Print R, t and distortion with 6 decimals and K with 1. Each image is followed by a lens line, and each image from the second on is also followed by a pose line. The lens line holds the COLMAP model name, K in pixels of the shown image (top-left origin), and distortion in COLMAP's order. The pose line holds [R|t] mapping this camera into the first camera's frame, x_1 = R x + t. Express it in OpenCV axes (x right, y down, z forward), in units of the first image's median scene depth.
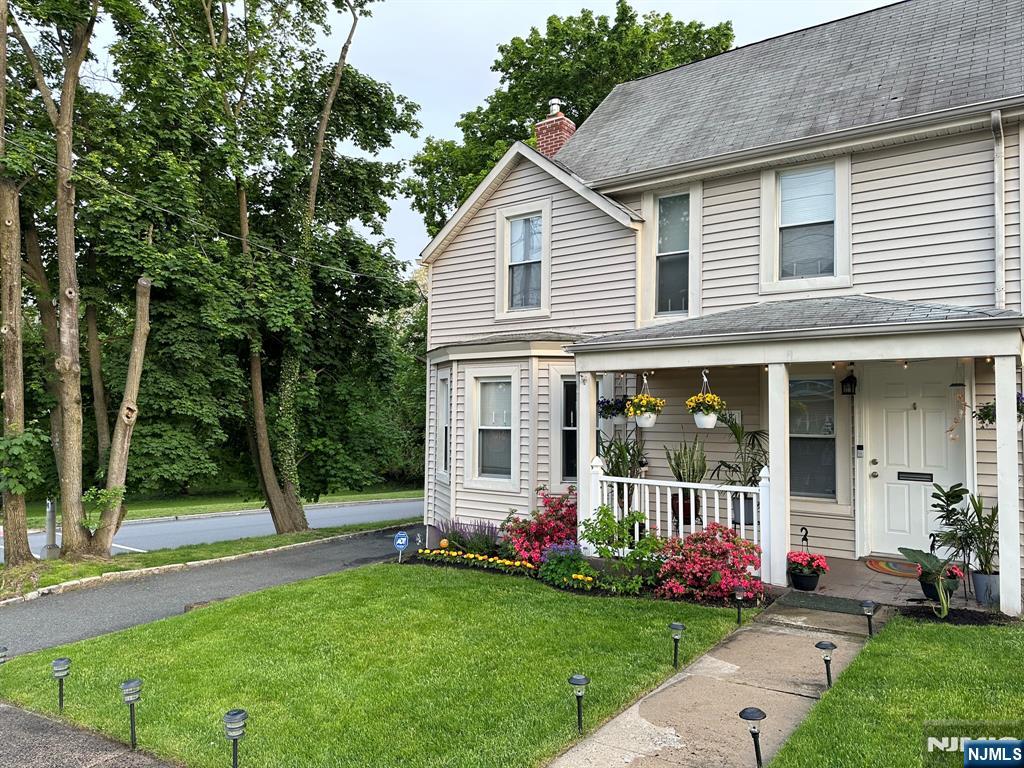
lens RADIAL K [[716.1, 0, 512.5], [0, 716.1, 387.8], [0, 0, 1]] dist [-0.001046, 0.010290]
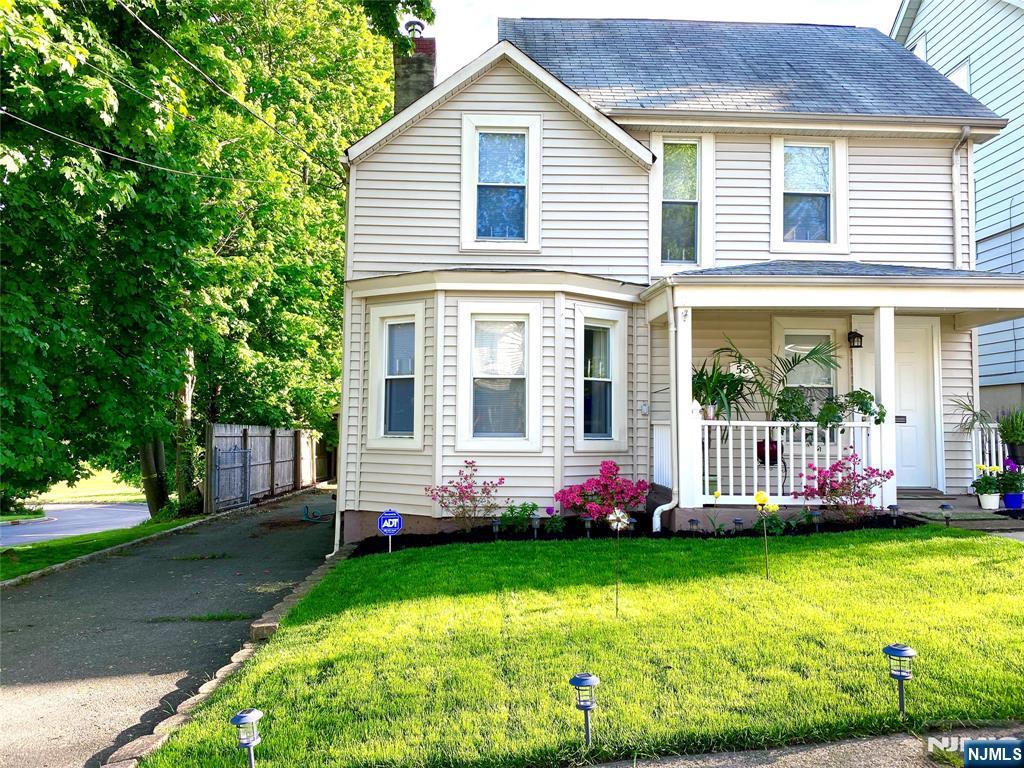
lens RADIAL K [[768.6, 0, 509.7], [0, 768.6, 386.2], [0, 0, 1]] dist [-0.002916, -0.010861]
pose [[0.790196, 0.032867, 0.611972, -0.585307], [-0.020968, 0.999426, -0.026601, 0.095201], [-0.612496, 0.008188, 0.790432, 0.322505]]
